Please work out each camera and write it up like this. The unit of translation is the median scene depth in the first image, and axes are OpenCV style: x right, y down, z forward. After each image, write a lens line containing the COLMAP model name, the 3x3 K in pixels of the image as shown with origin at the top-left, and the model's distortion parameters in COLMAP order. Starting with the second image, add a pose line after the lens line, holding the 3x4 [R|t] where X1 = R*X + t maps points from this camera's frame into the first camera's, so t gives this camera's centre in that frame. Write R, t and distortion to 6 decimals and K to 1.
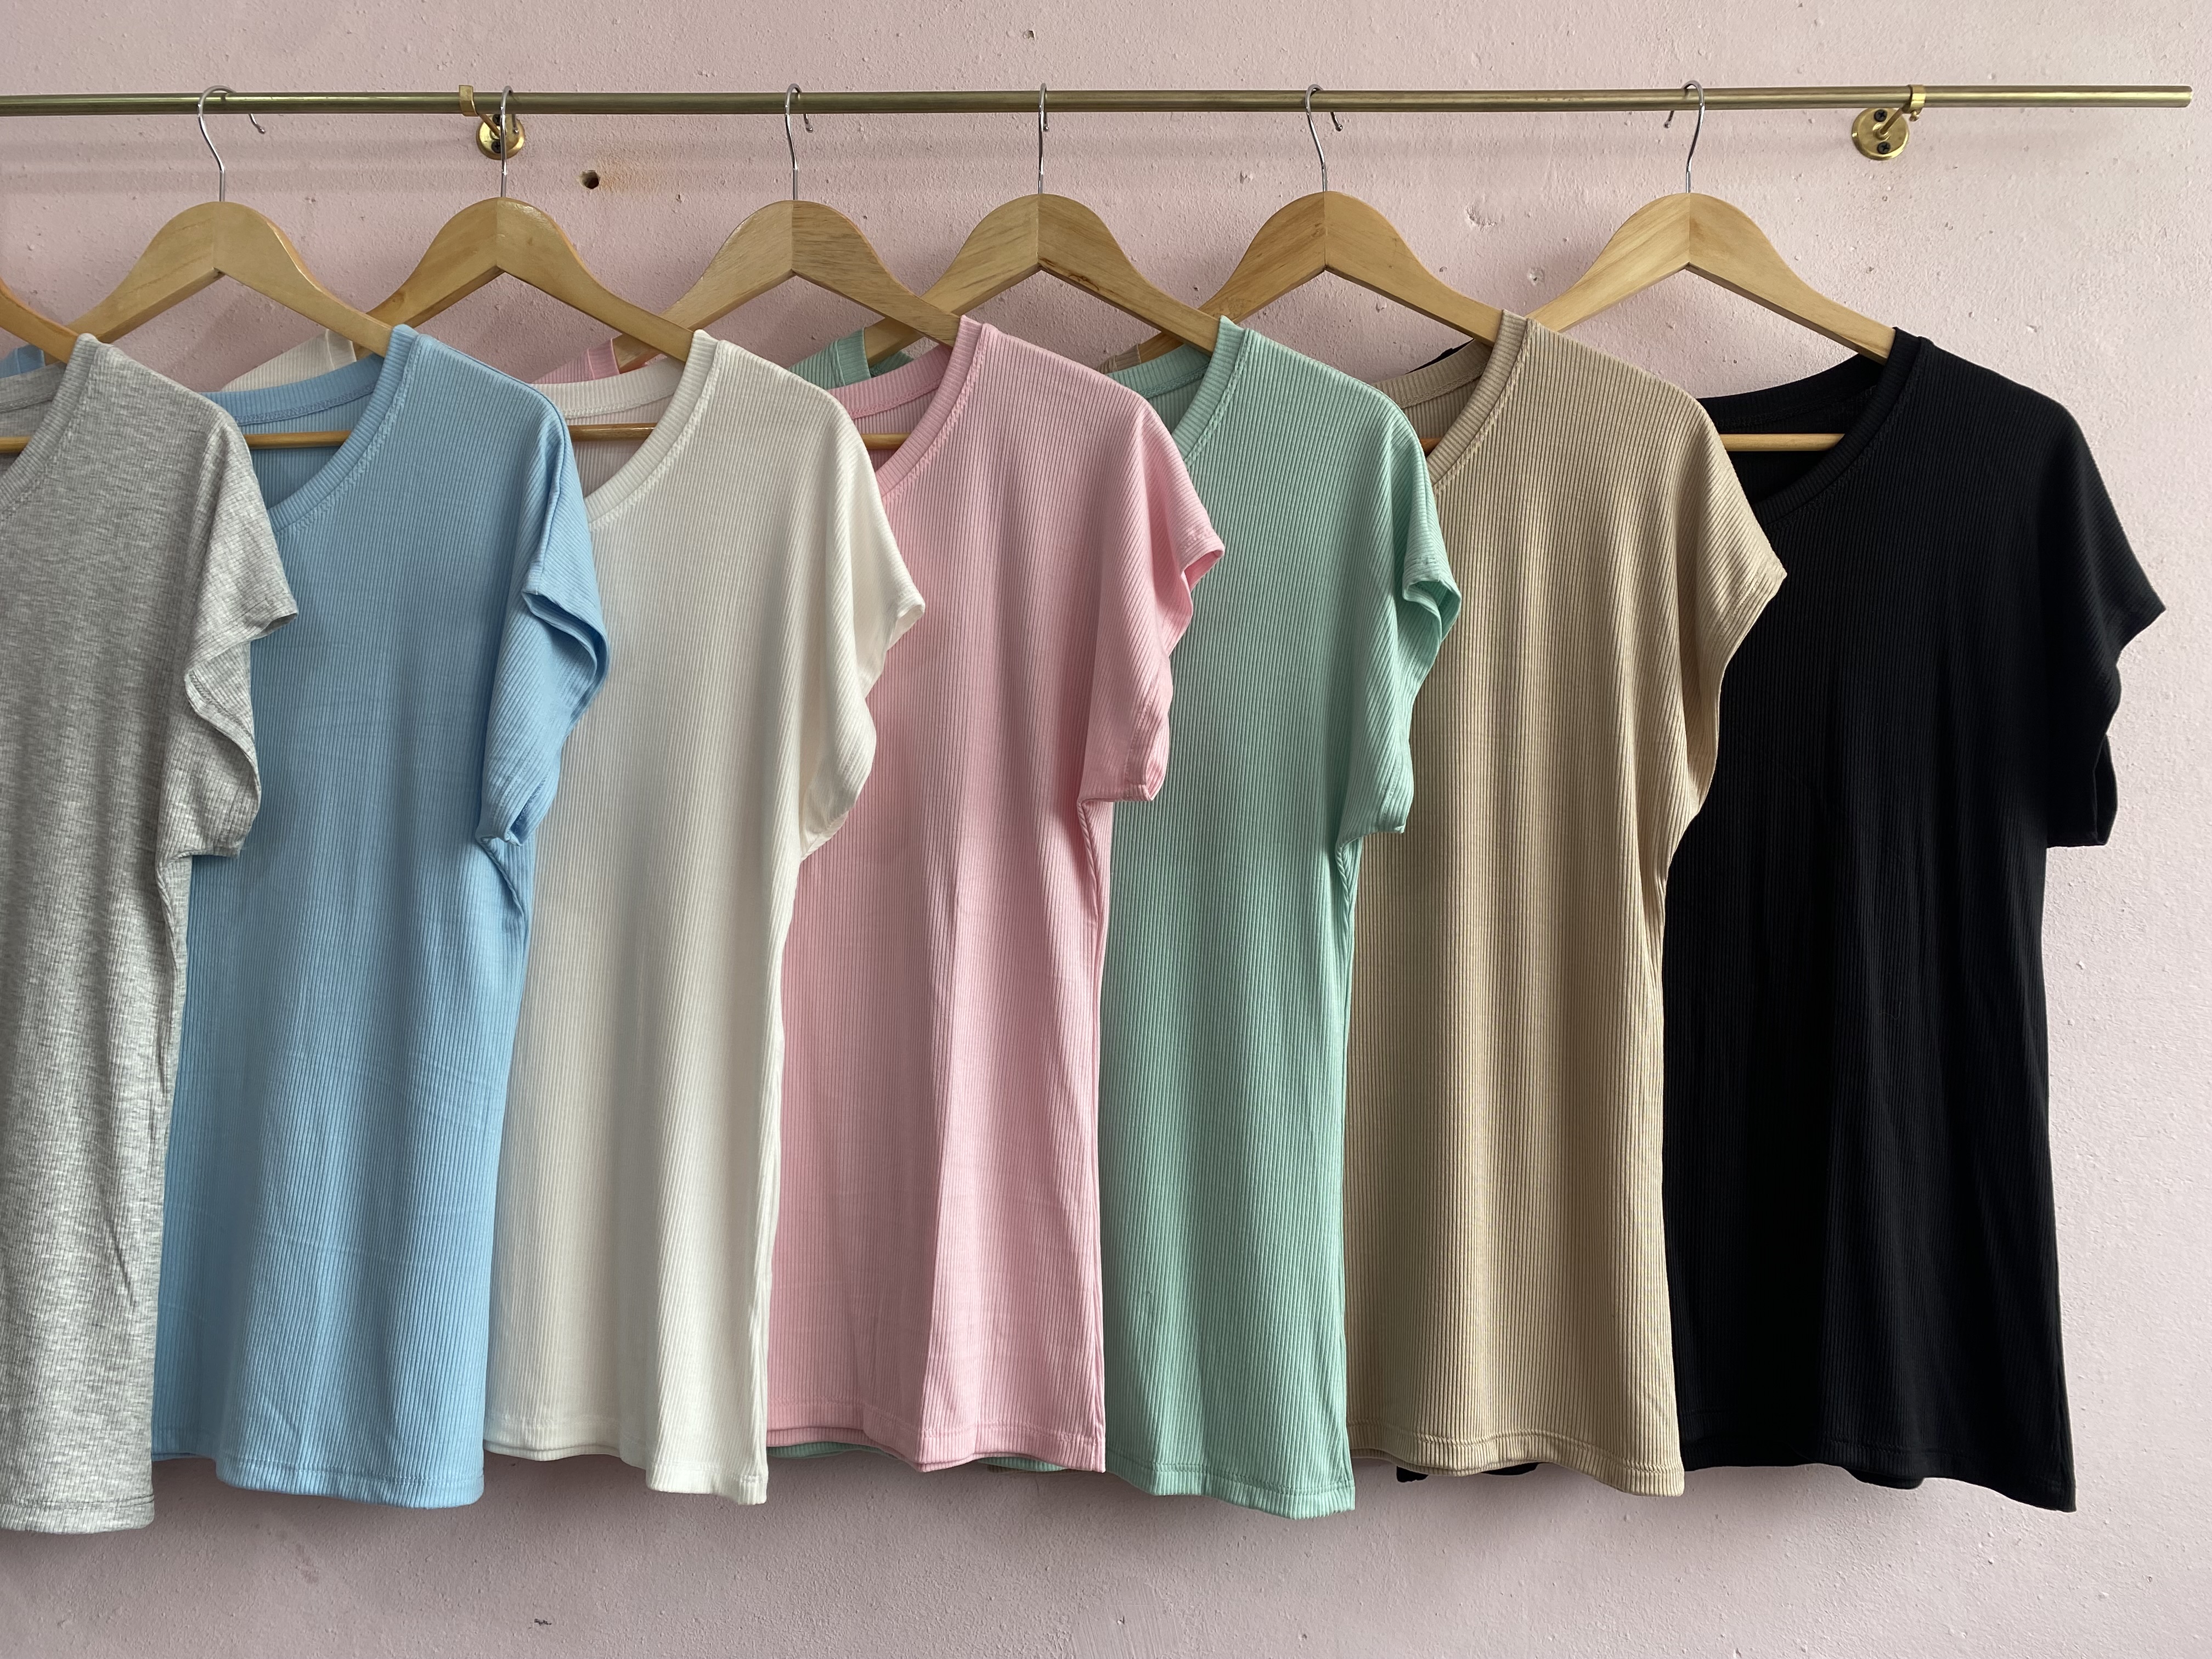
lens RADIAL K [[1663.4, 0, 1091.9], [0, 1663.4, 826.7], [0, 0, 1]] dist [0.066907, -0.078515]
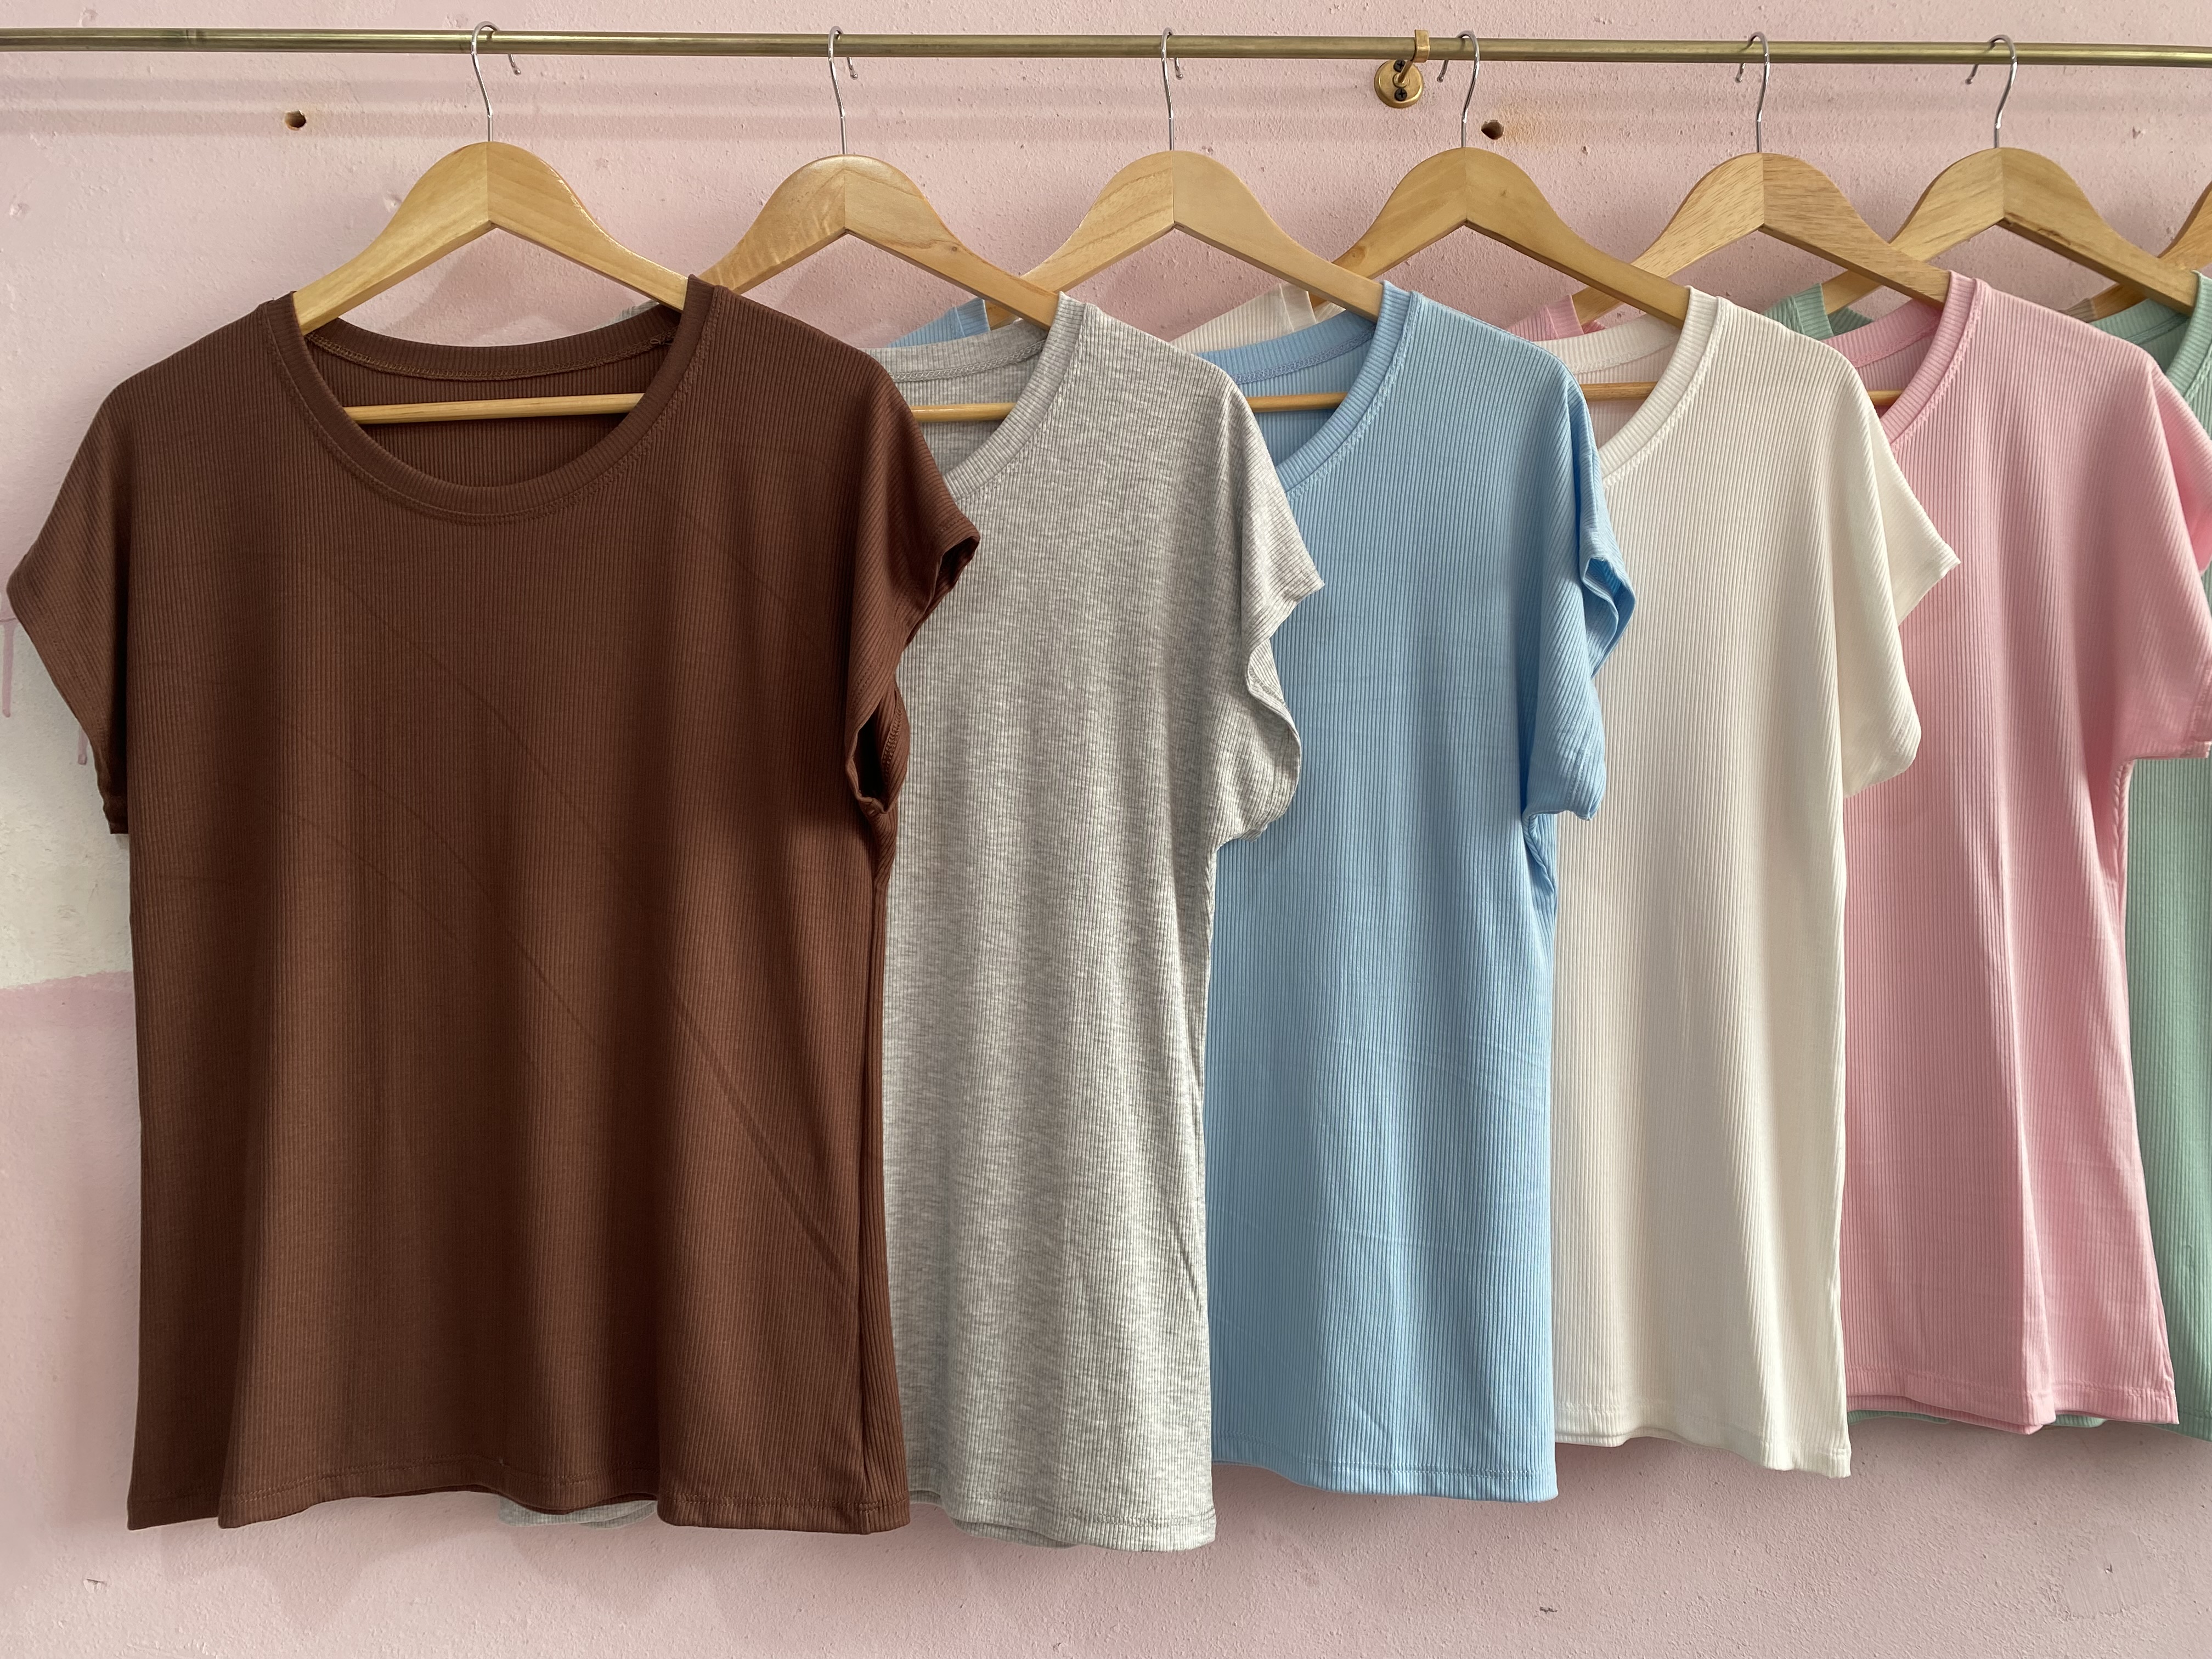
lens RADIAL K [[1660.7, 0, 1103.6], [0, 1660.7, 821.8], [0, 0, 1]] dist [0.077465, -0.096091]
pose [[0.993986, -0.028479, 0.105744, -0.698761], [0.026522, 0.999451, 0.019870, -0.014082], [-0.106251, -0.016946, 0.994195, 0.061931]]
